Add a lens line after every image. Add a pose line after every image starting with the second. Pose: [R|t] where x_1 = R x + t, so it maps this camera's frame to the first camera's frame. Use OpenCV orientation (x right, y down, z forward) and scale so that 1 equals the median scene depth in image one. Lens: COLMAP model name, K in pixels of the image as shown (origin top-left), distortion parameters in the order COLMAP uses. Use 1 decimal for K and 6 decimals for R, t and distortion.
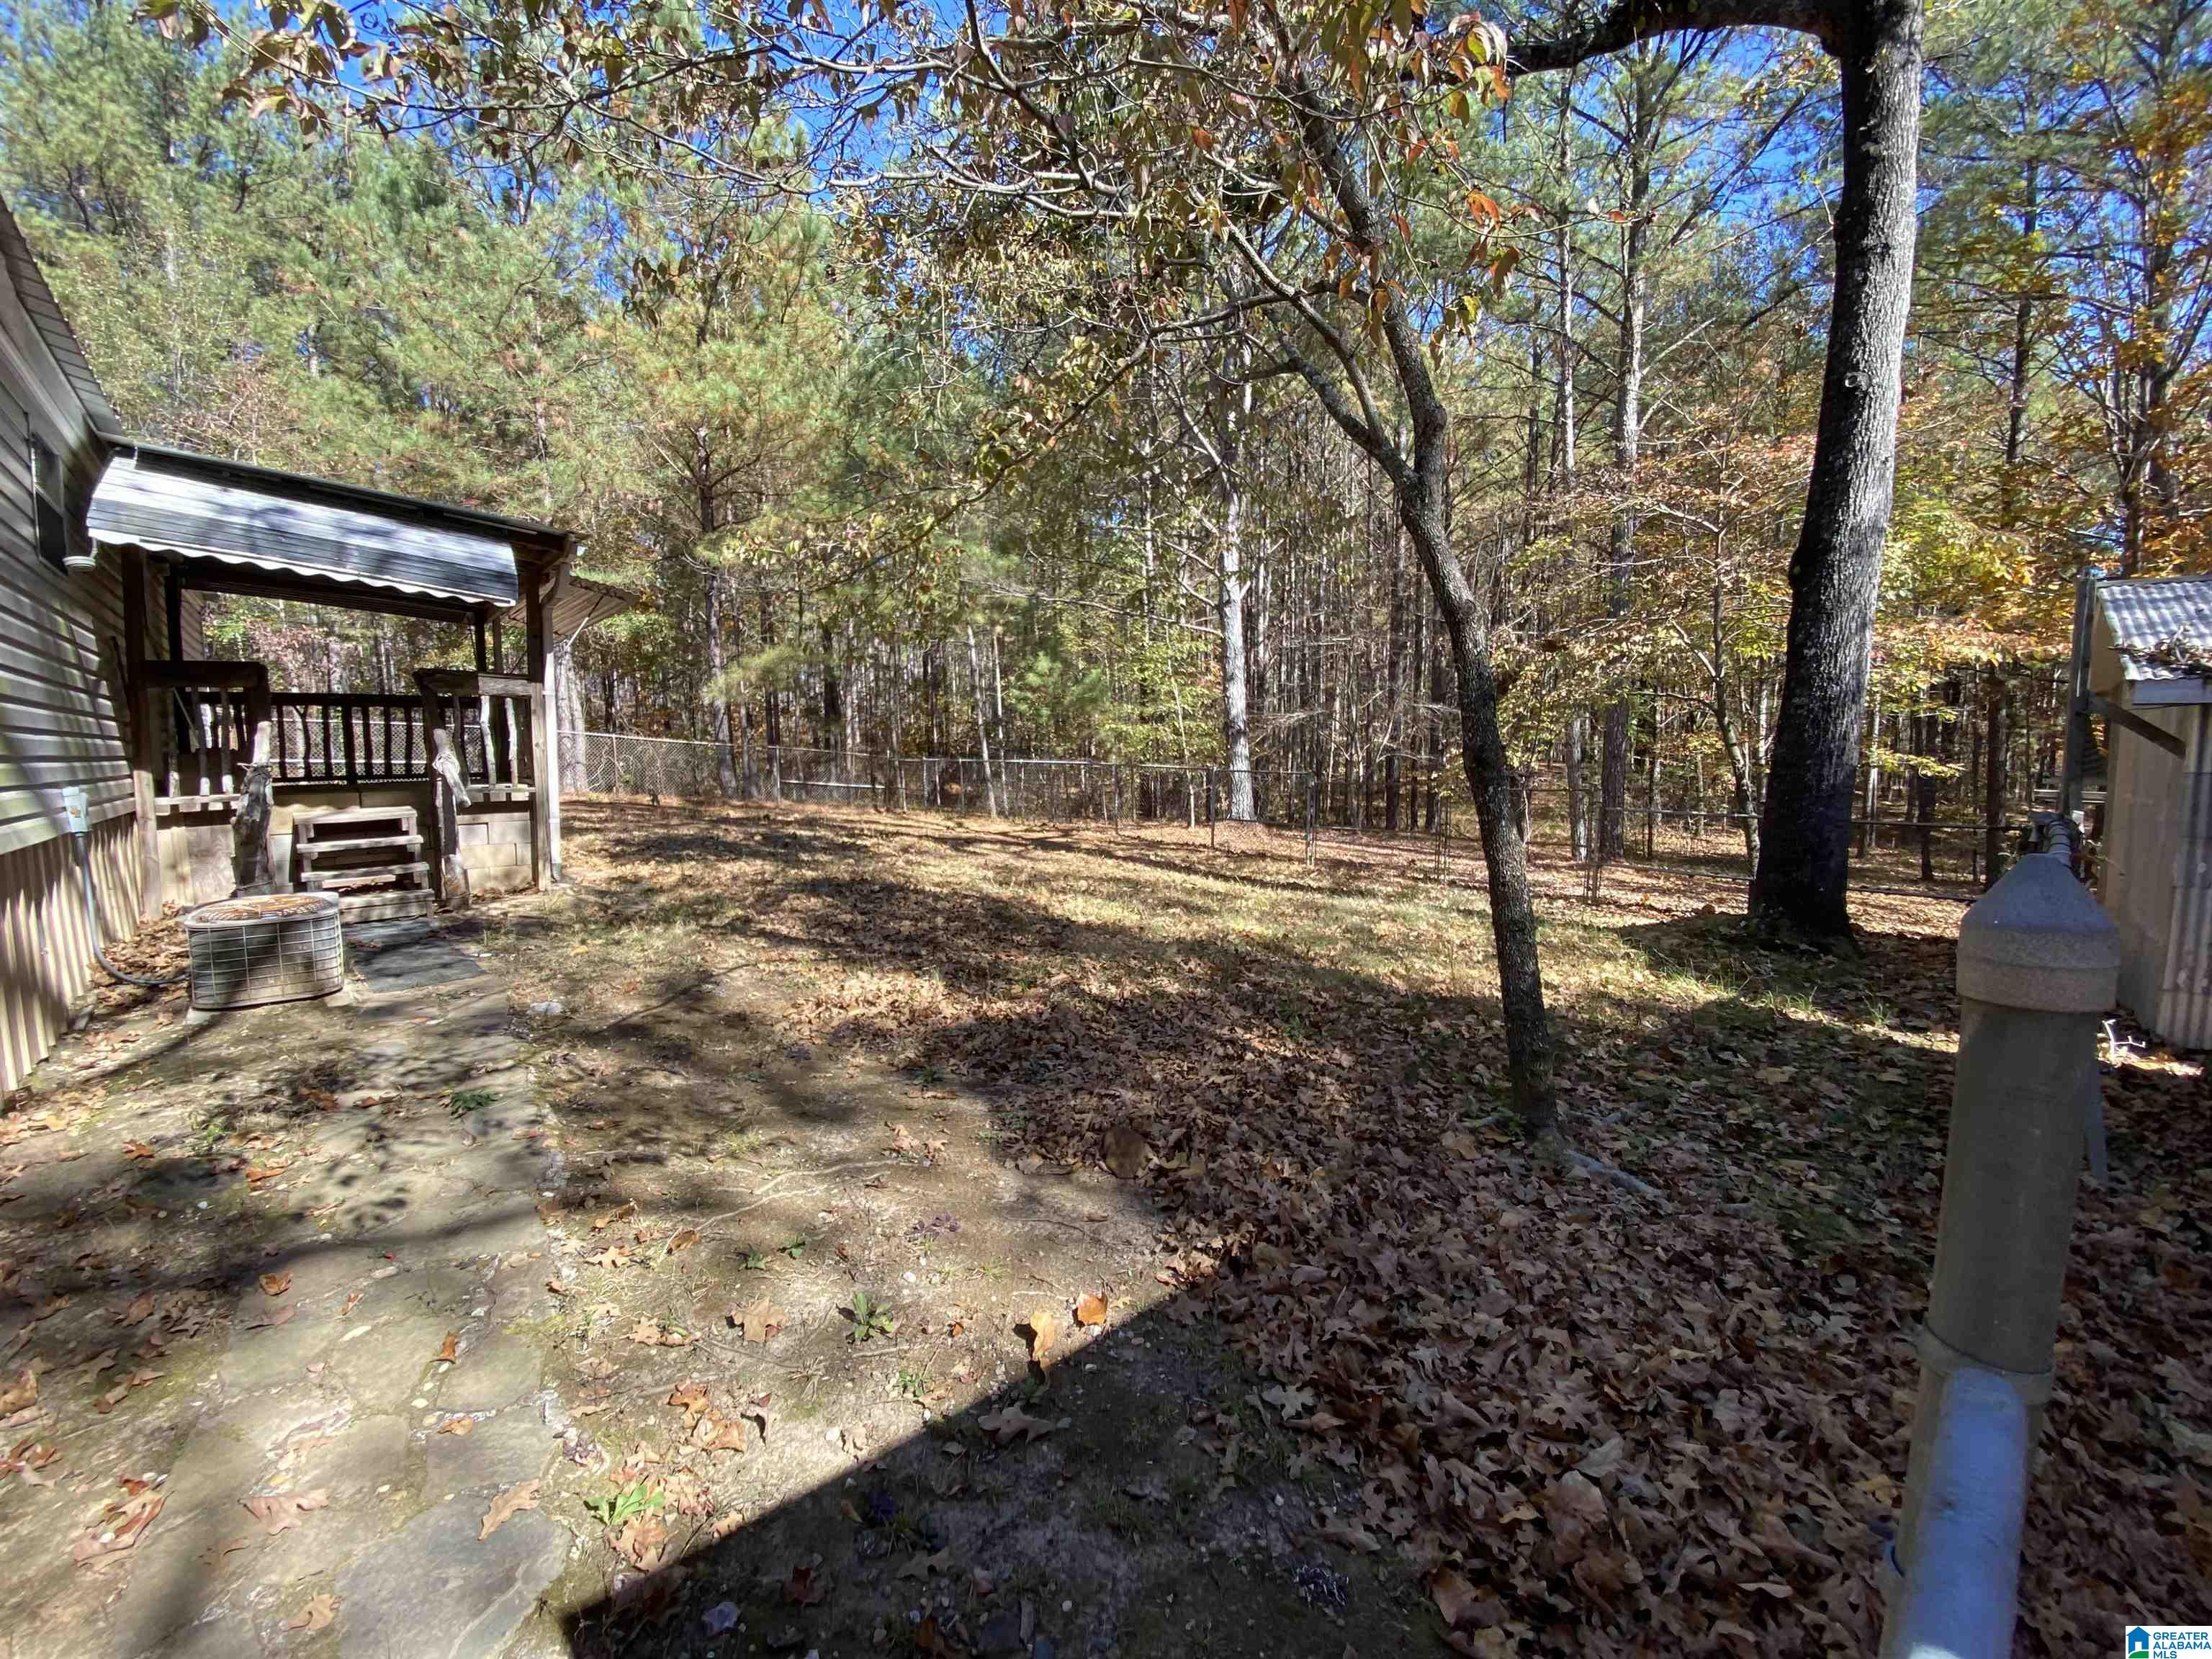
lens RADIAL K [[888.4, 0, 1108.7], [0, 888.4, 839.6], [0, 0, 1]] dist [-0.024999, -0.001486]
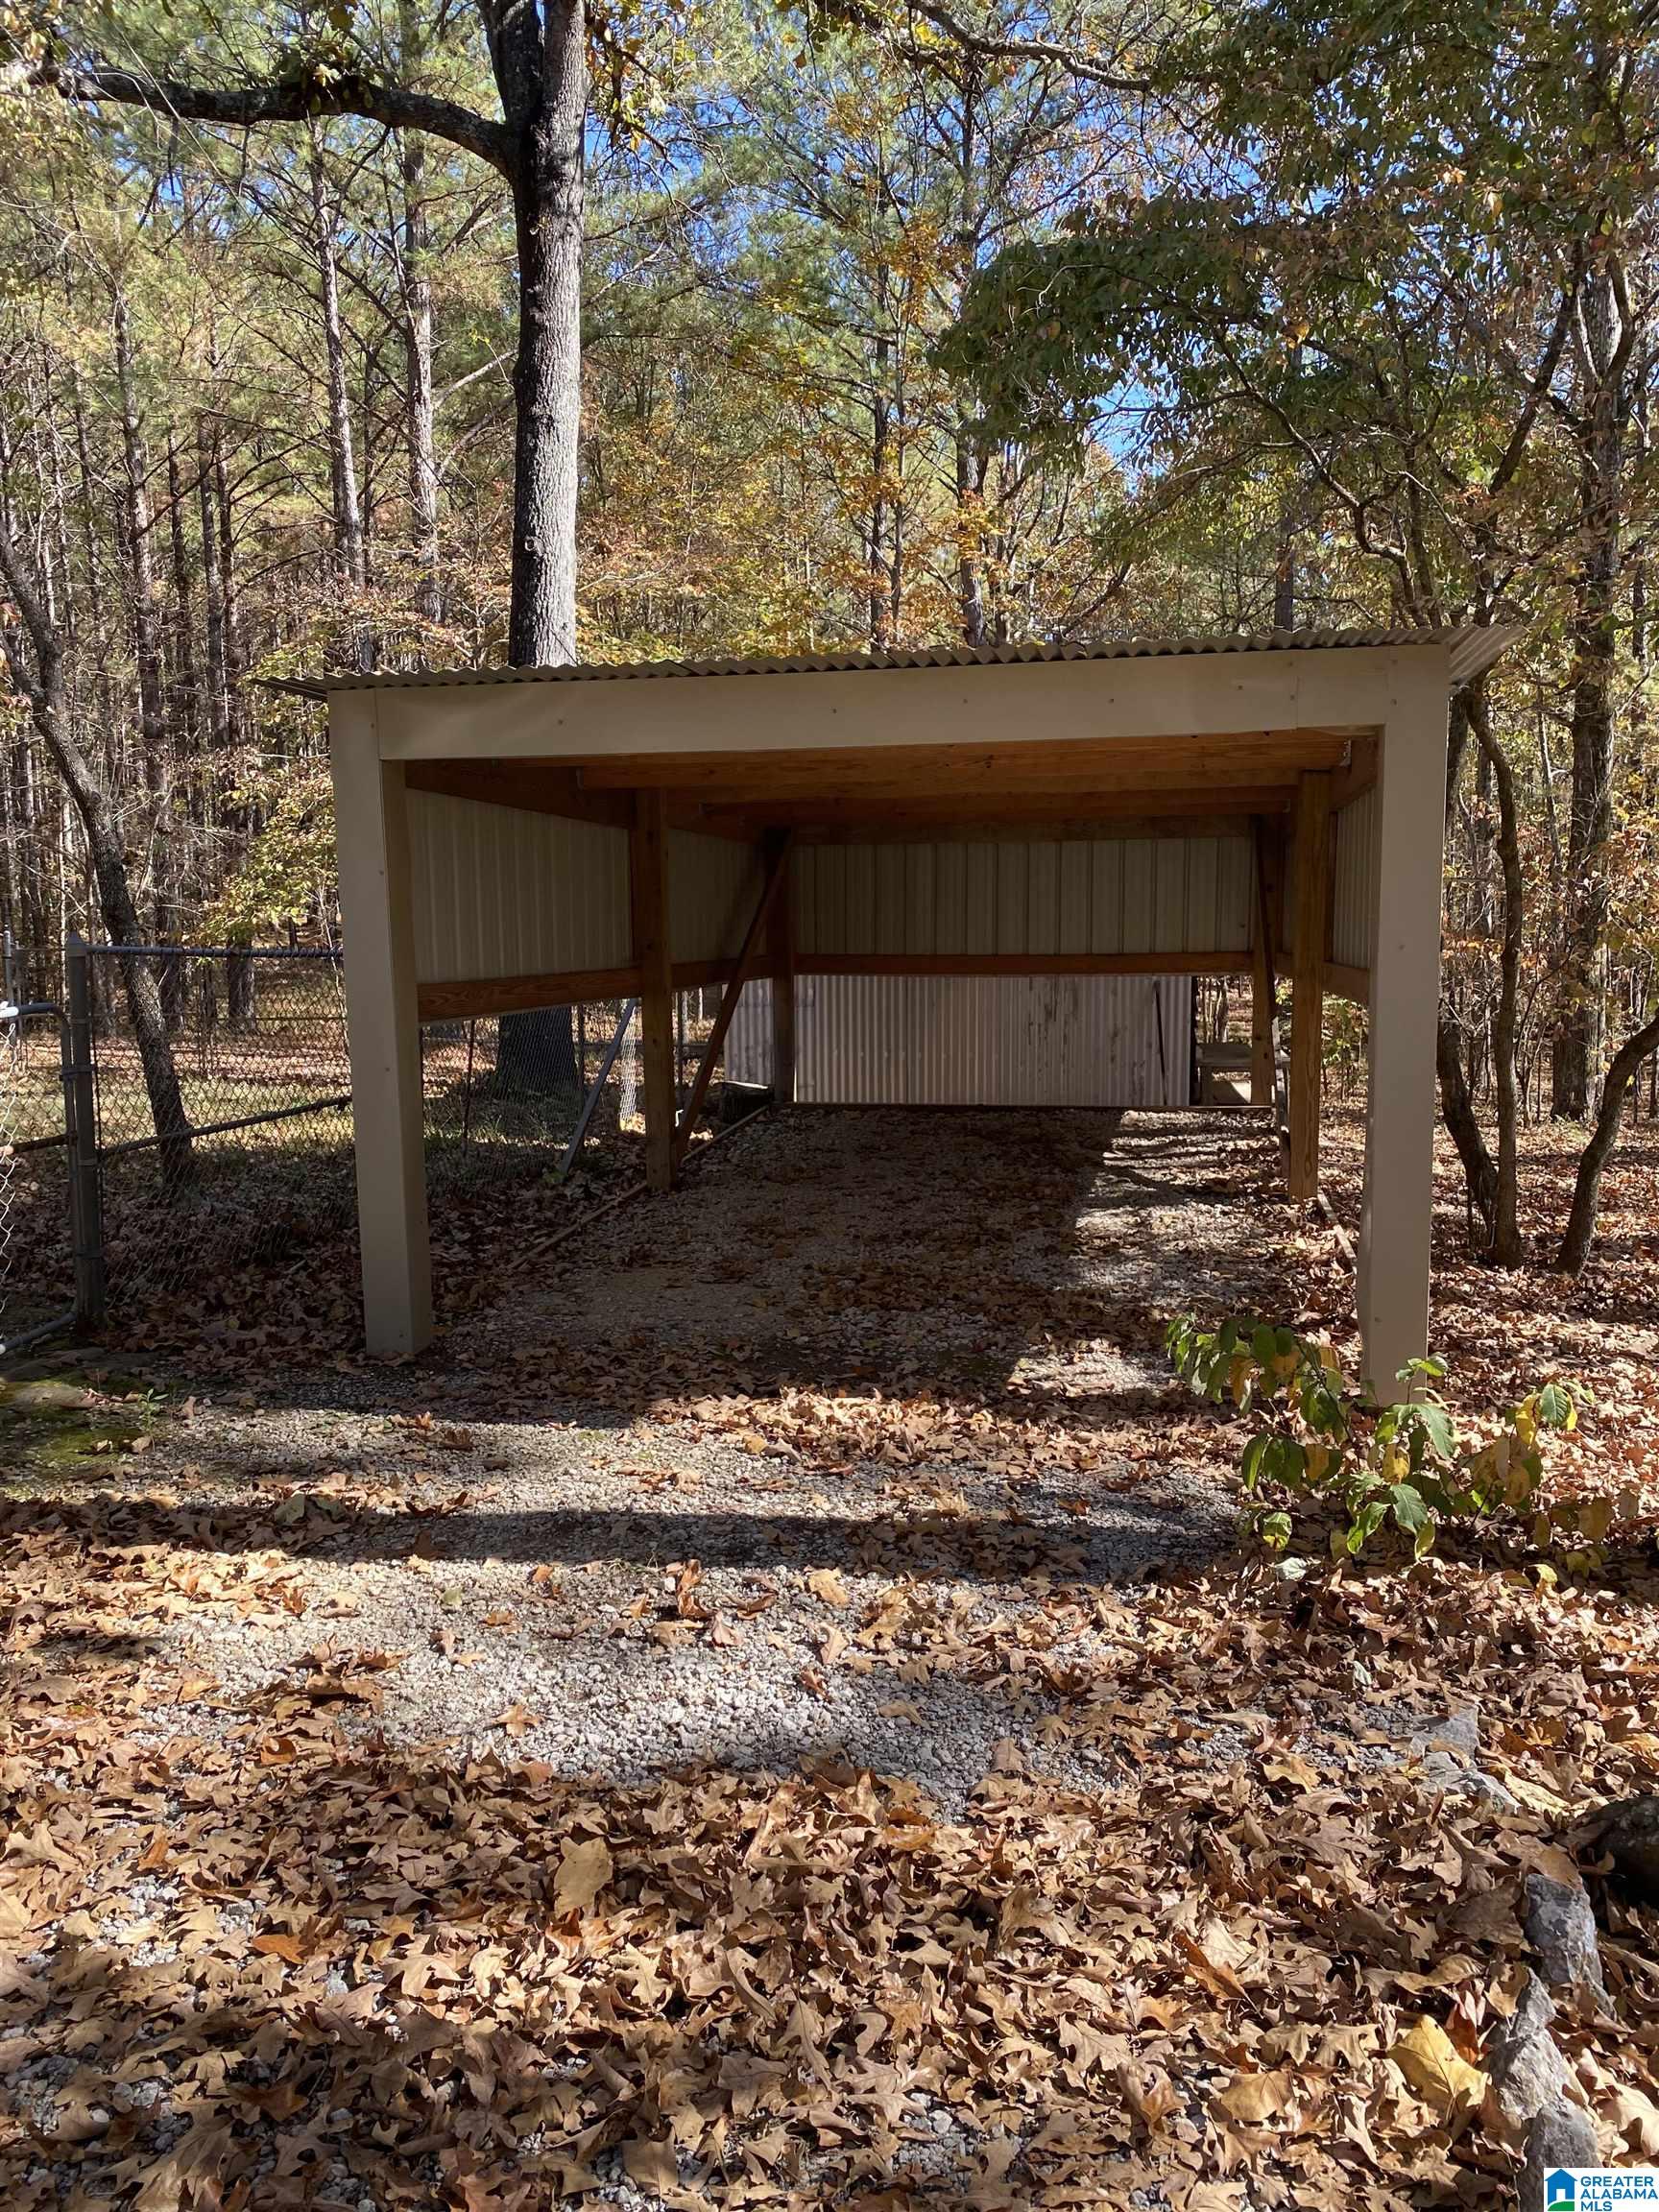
lens RADIAL K [[1695.2, 0, 826.6], [0, 1695.2, 1099.0], [0, 0, 1]] dist [0.028899, -0.025564]
pose [[0.790428, -0.079383, 0.607390, -0.154743], [0.071394, 0.996748, 0.037362, 0.082612], [-0.608380, 0.013832, 0.793525, -0.828622]]
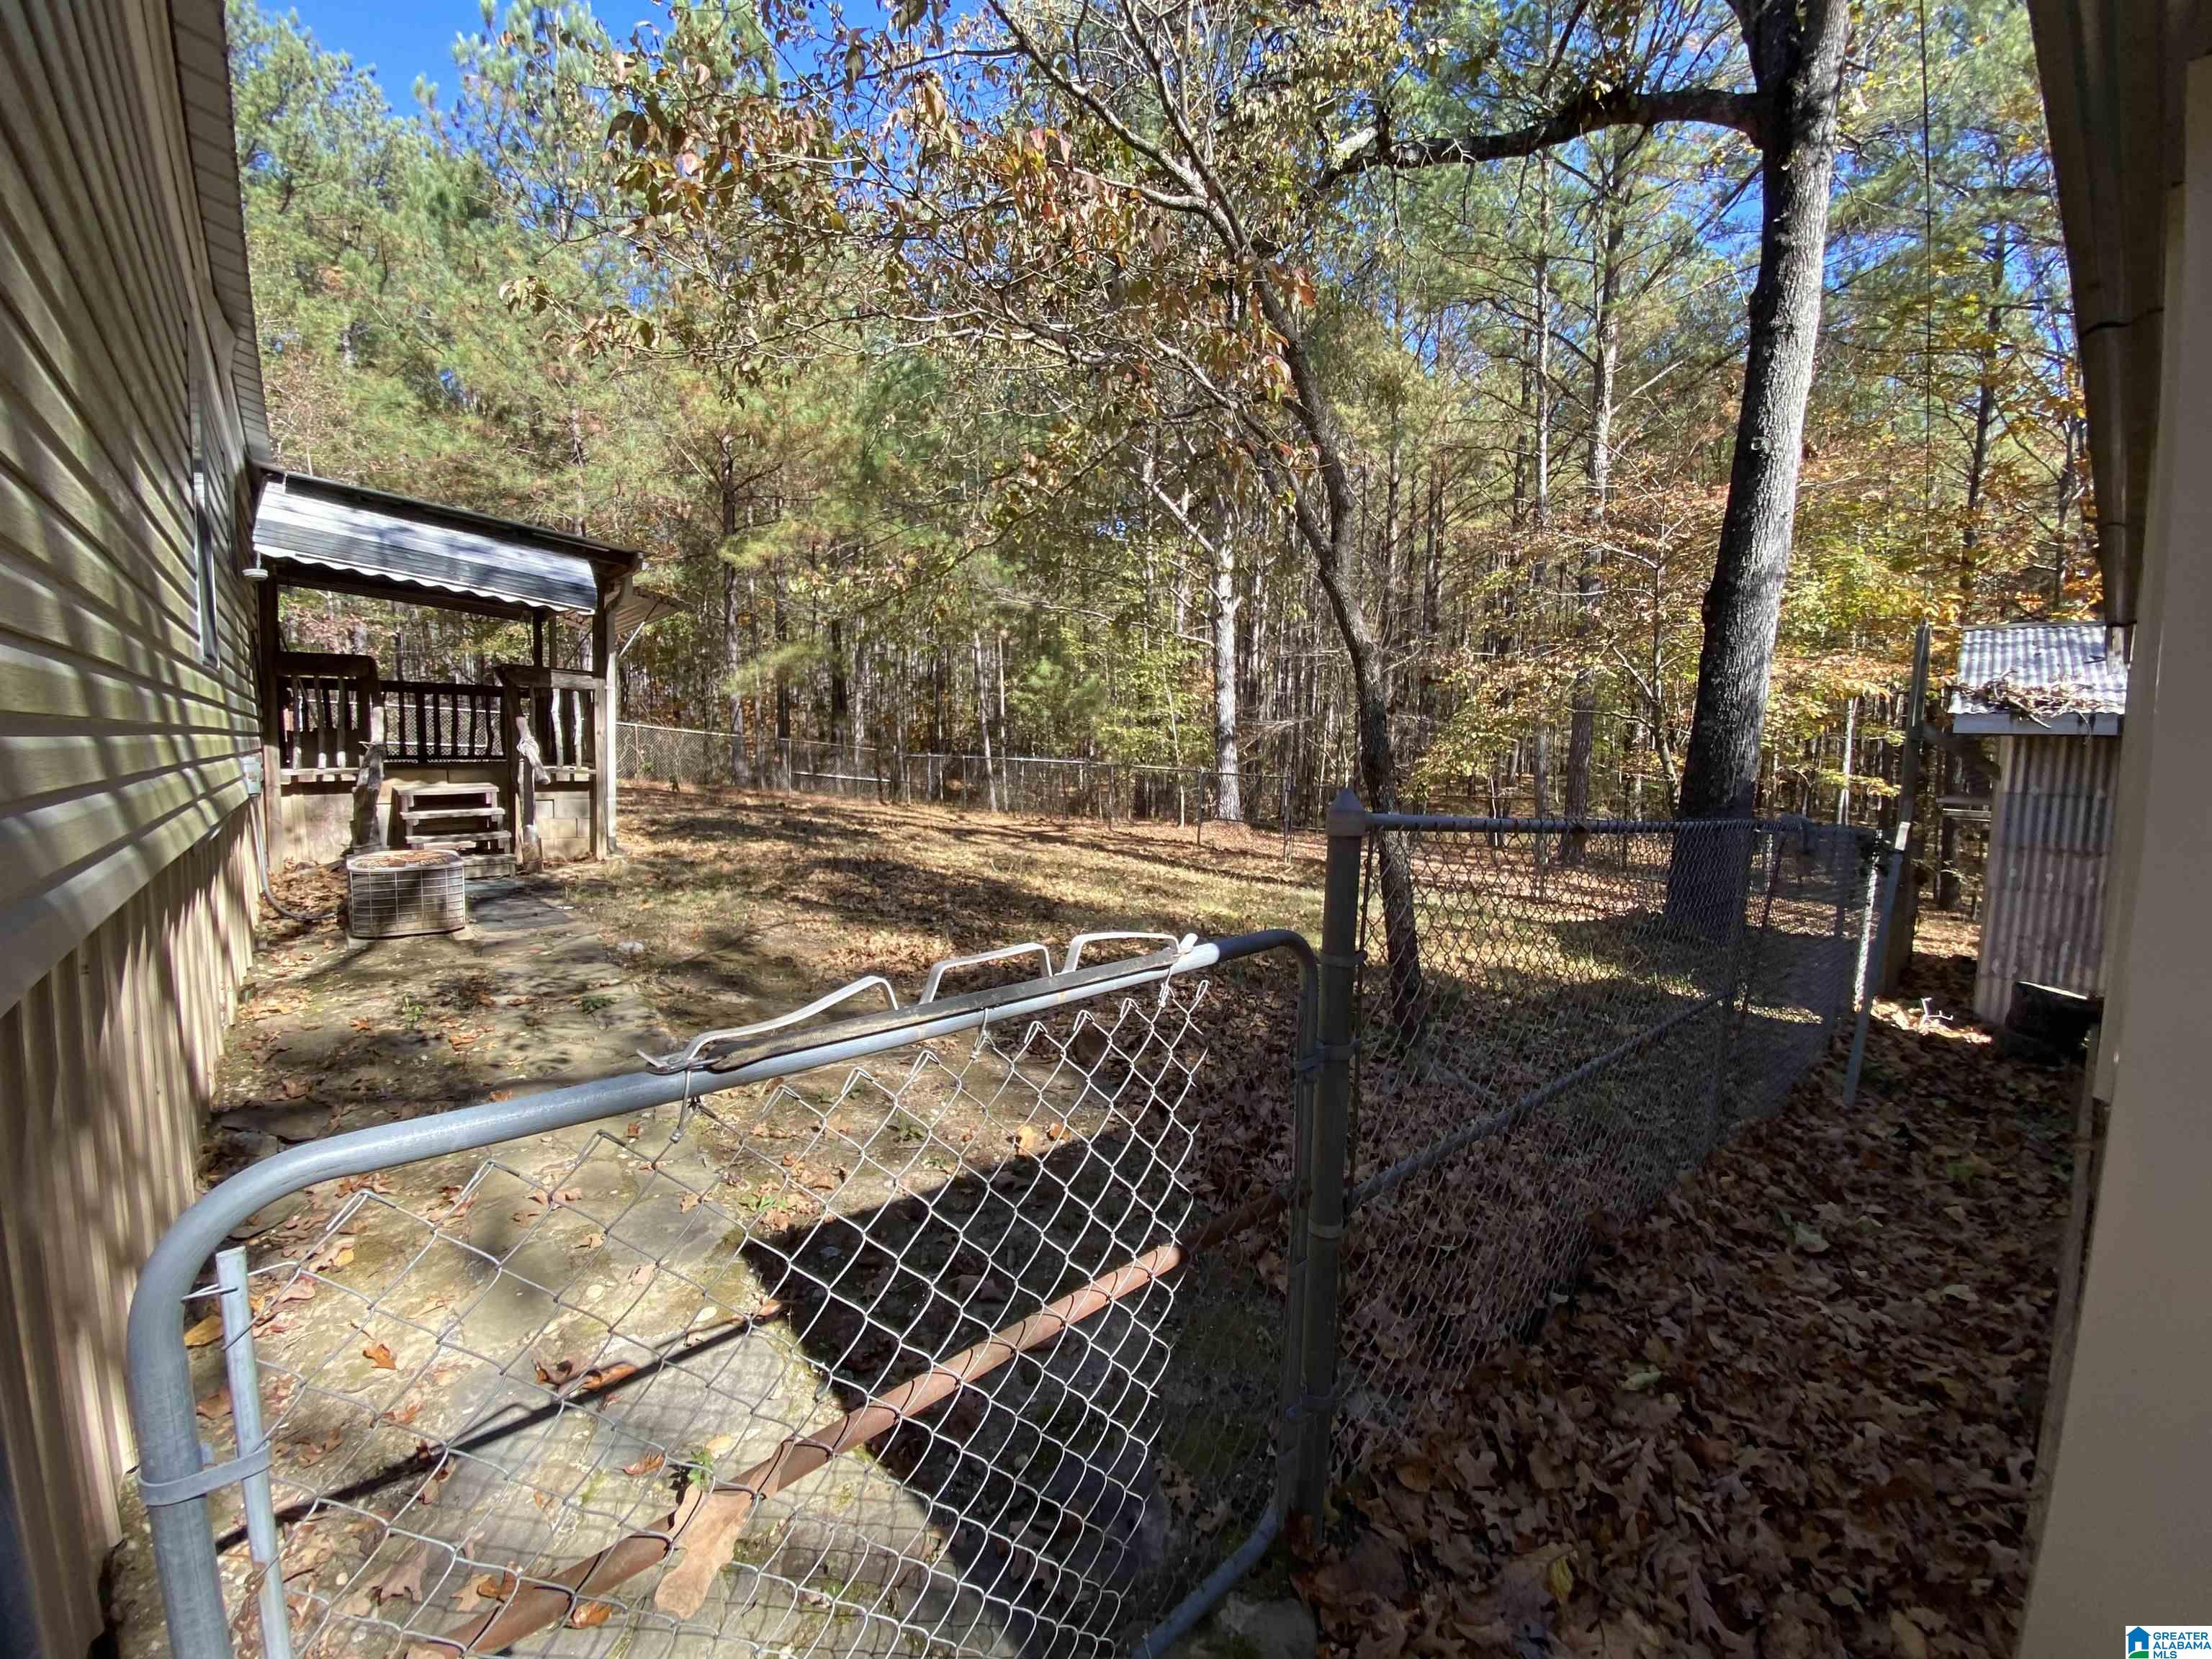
lens RADIAL K [[888.4, 0, 1111.9], [0, 888.4, 841.2], [0, 0, 1]] dist [-0.024999, -0.001486]
pose [[0.999648, 0.025984, 0.005421, 0.014769], [-0.025984, 0.999662, 0.000081, 0.015523], [-0.005417, -0.000222, 0.999985, -0.144697]]
